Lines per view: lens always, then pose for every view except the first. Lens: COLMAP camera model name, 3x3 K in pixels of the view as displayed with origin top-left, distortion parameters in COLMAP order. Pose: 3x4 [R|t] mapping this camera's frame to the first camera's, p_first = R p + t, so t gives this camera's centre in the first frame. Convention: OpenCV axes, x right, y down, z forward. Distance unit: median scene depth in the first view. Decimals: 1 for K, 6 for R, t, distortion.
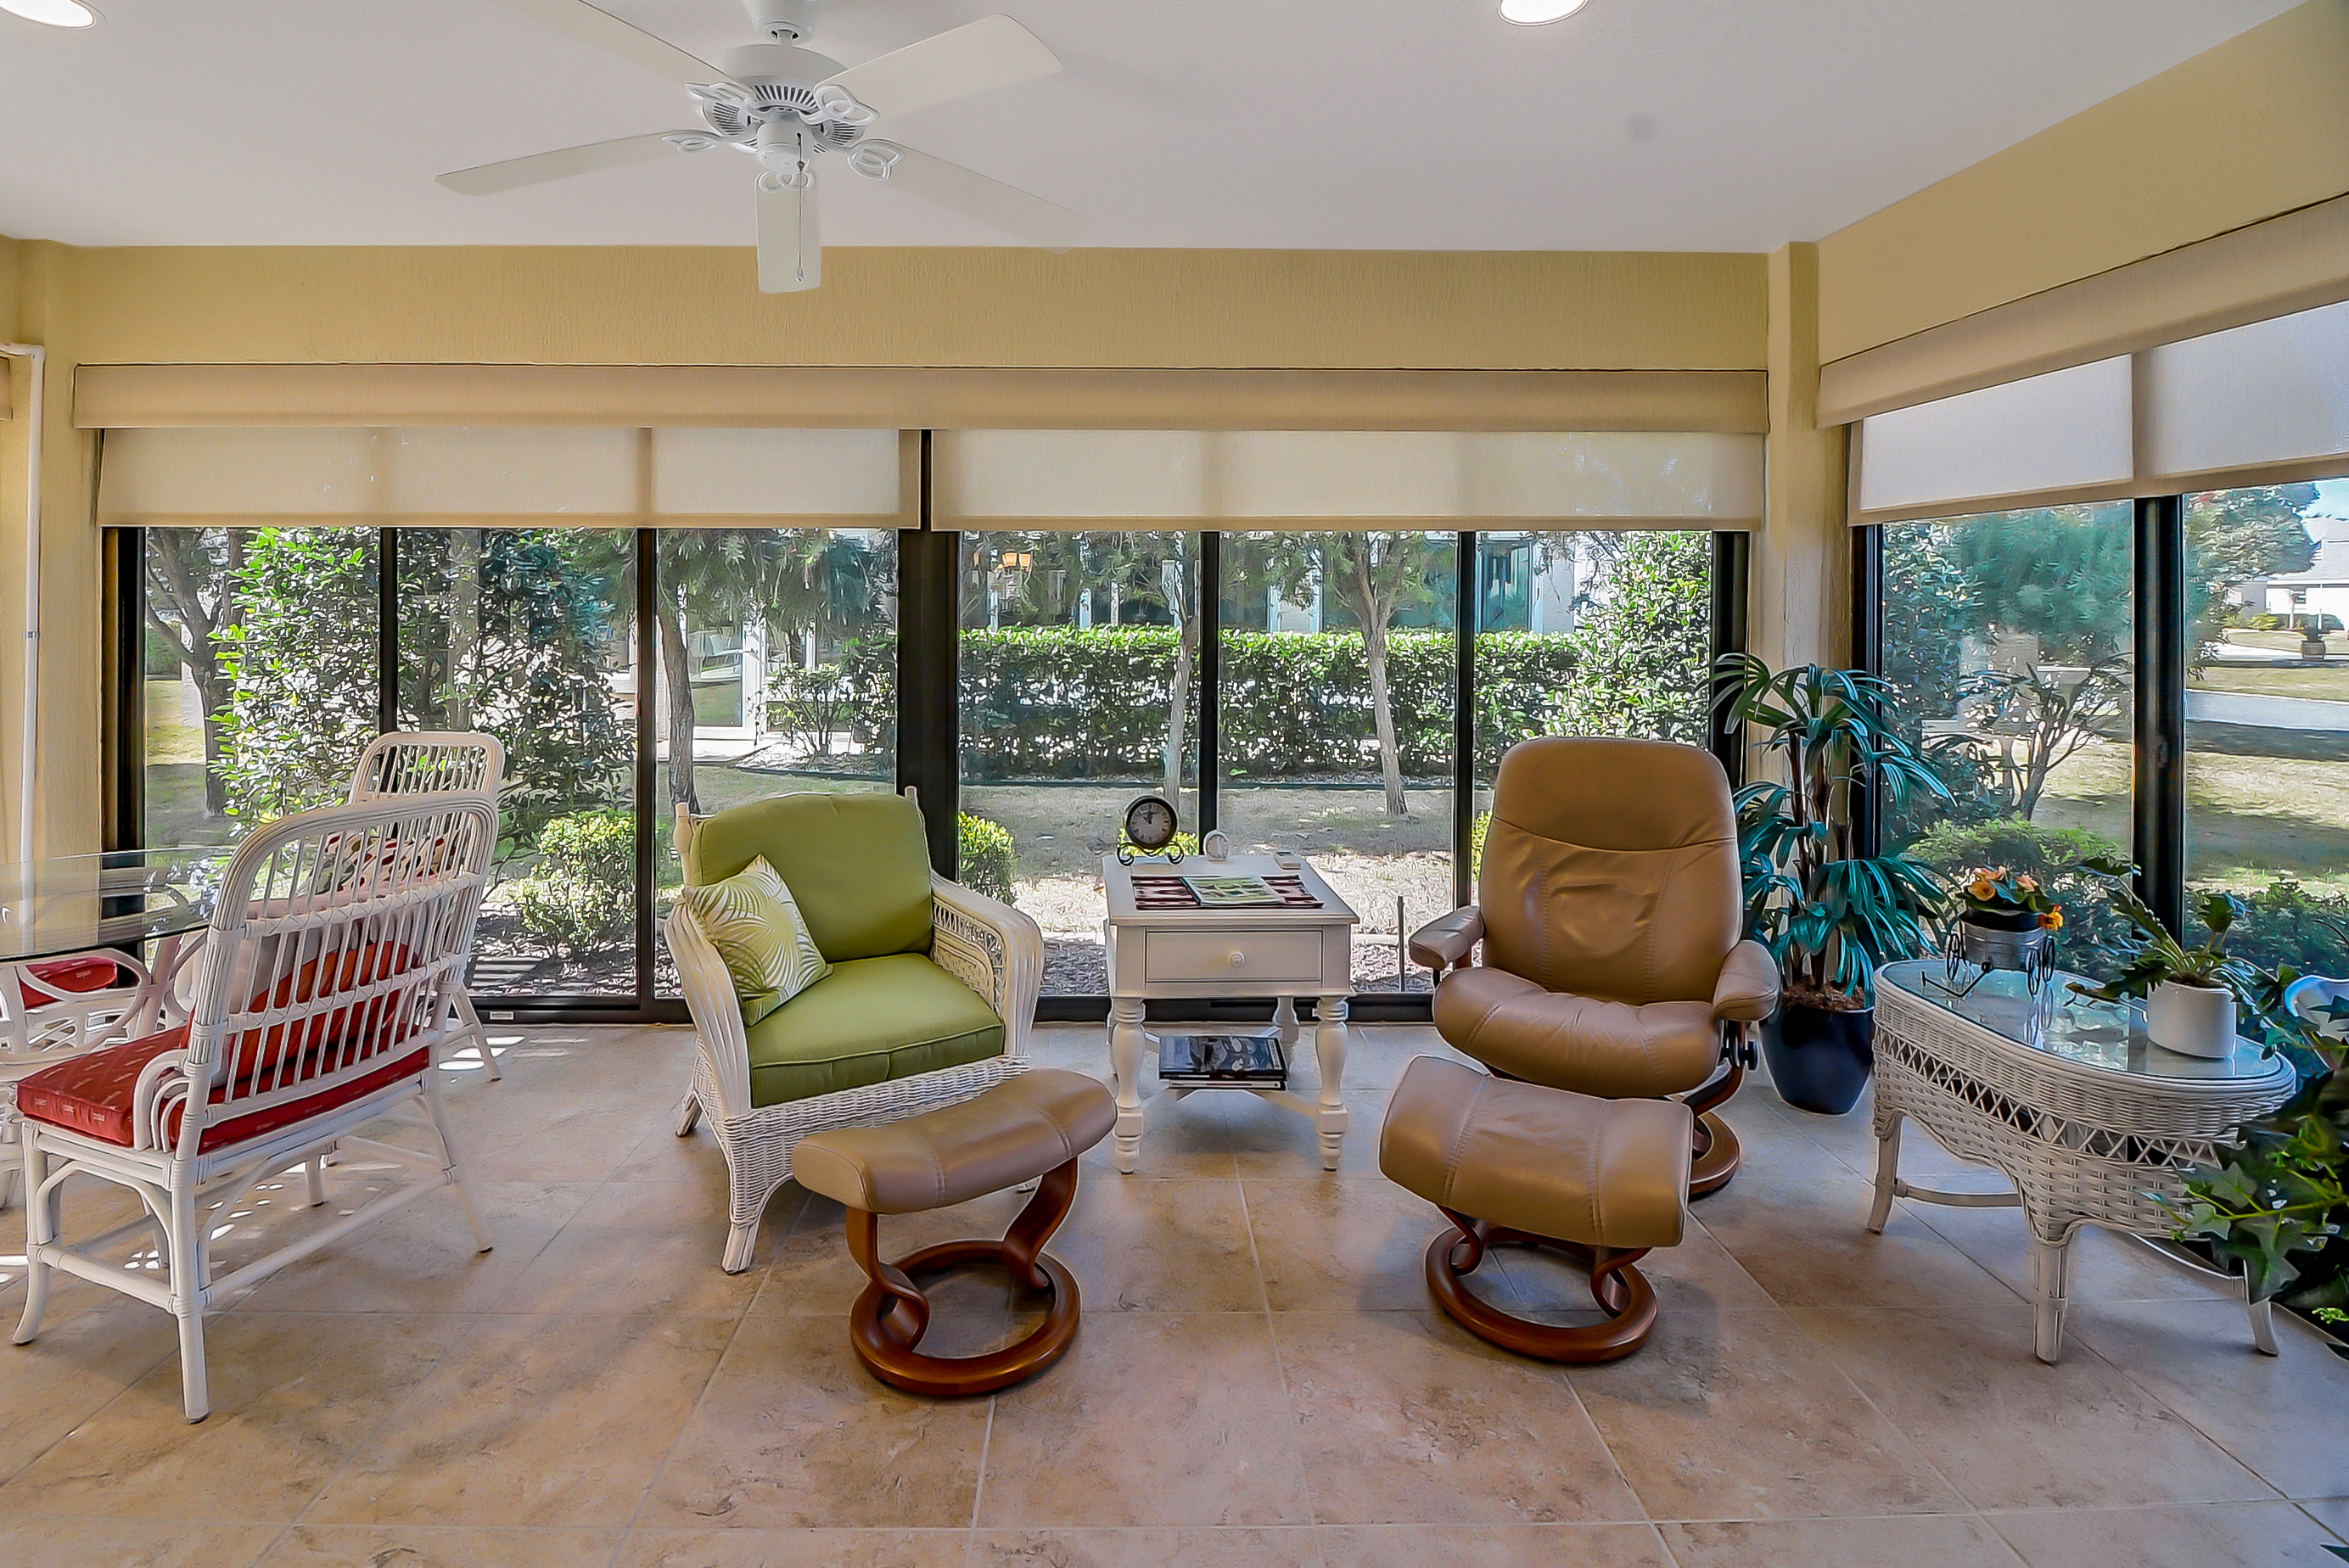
lens RADIAL K [[1065.4, 0, 1113.2], [0, 1065.4, 607.8], [0, 0, 1]] dist [-0.004528, -0.006257]
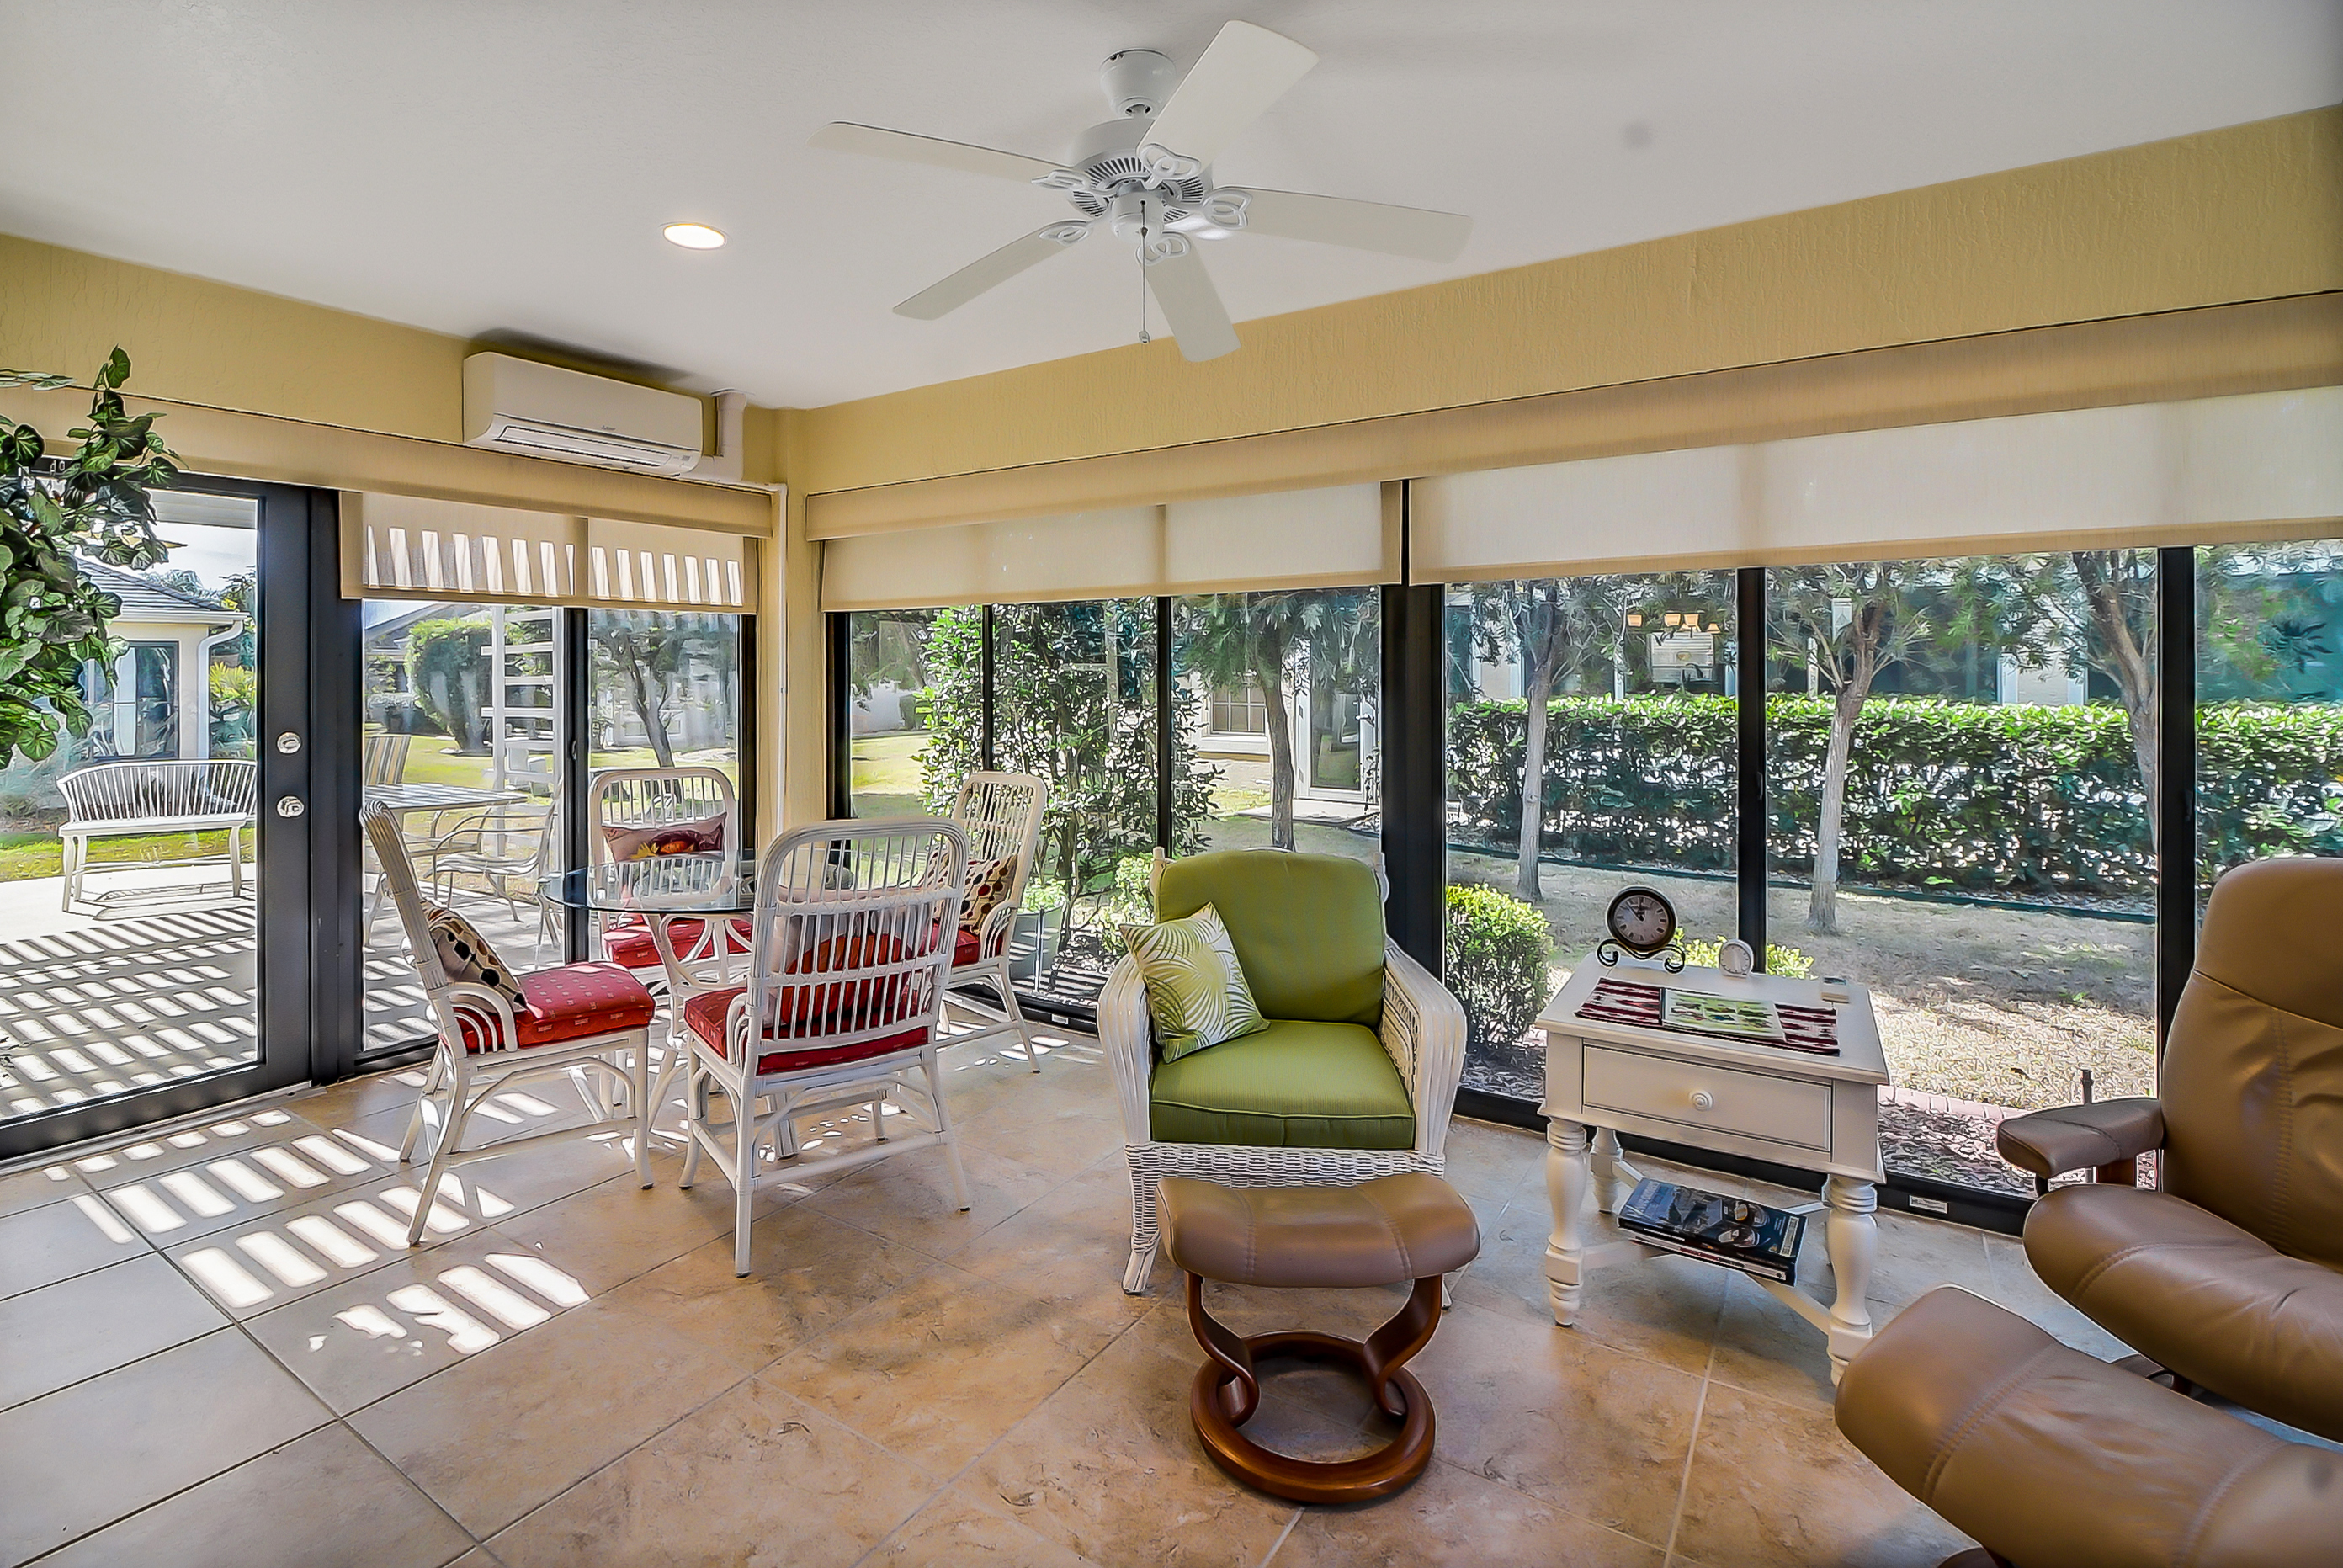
lens RADIAL K [[1062.8, 0, 1157.7], [0, 1062.8, 666.8], [0, 0, 1]] dist [-0.004528, -0.006257]
pose [[0.836275, -0.007879, -0.548253, 0.199320], [0.001484, 0.999926, -0.012107, 0.014405], [0.548308, 0.009311, 0.836225, 0.104076]]
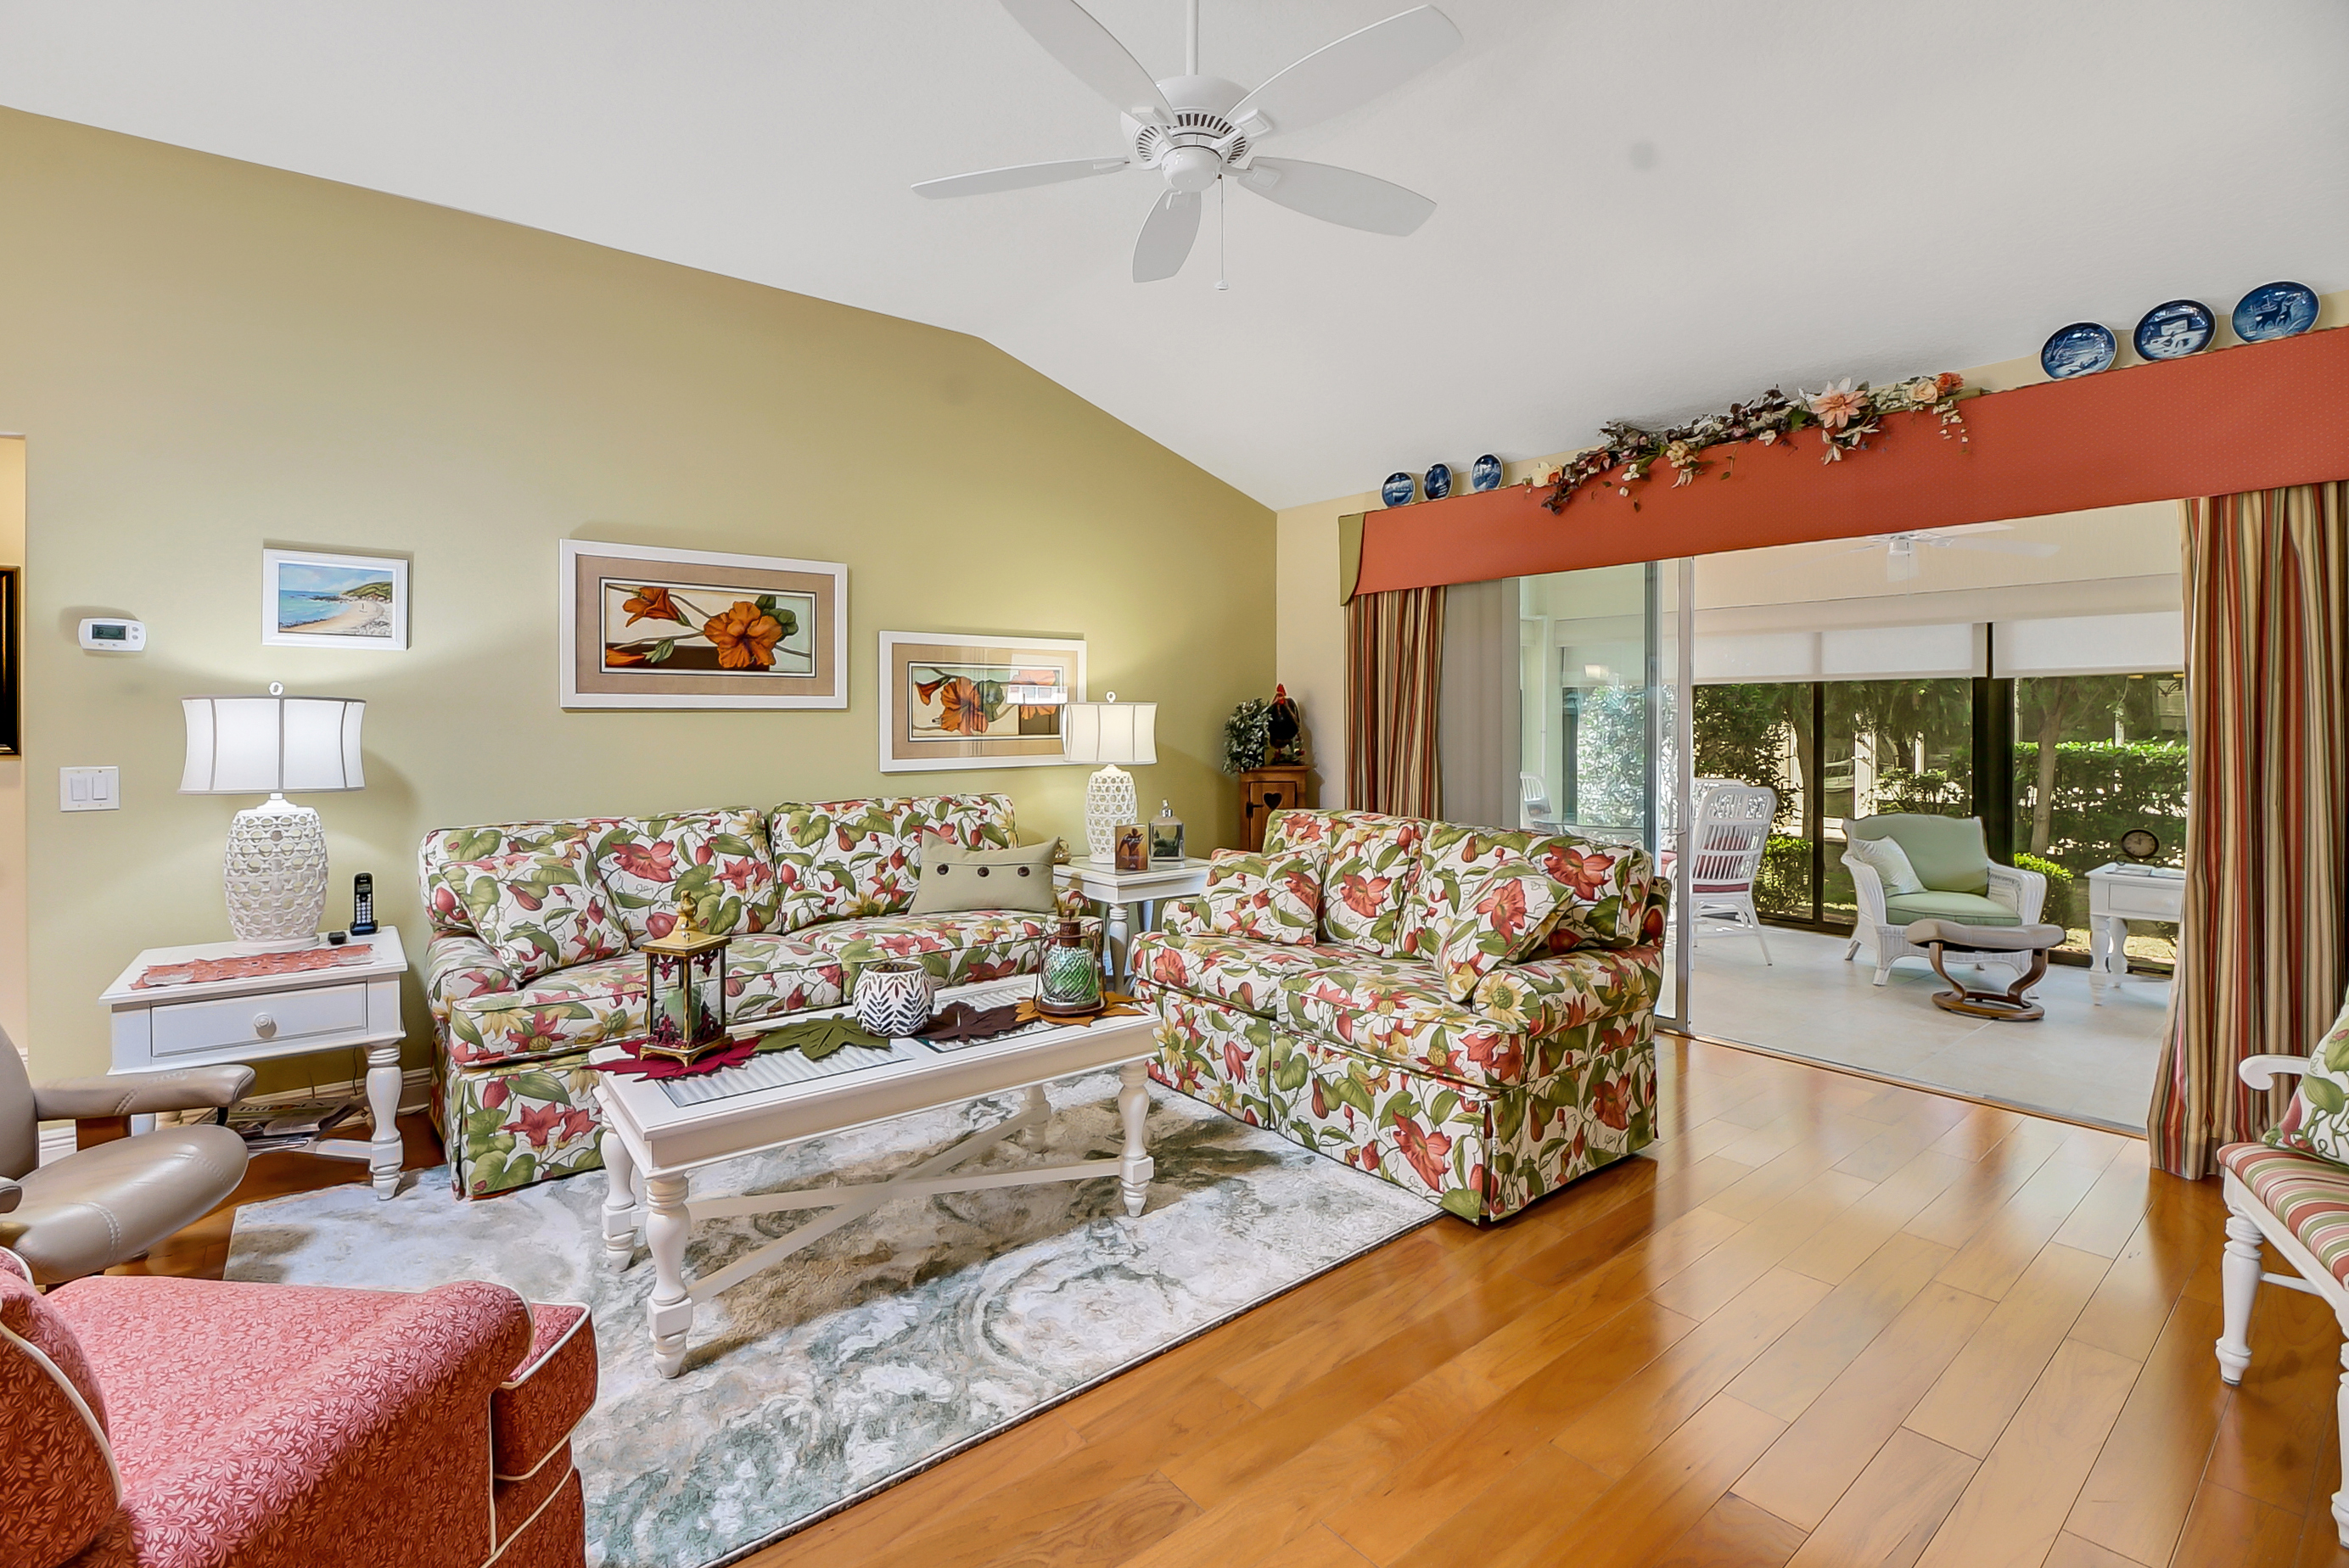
lens RADIAL K [[1065.4, 0, 1149.9], [0, 1065.4, 721.8], [0, 0, 1]] dist [-0.004528, -0.006257]
pose [[0.616173, -0.002355, -0.787607, 0.450433], [-0.000250, 0.999995, -0.003185, 0.007469], [0.787611, 0.002159, 0.616169, -1.531809]]
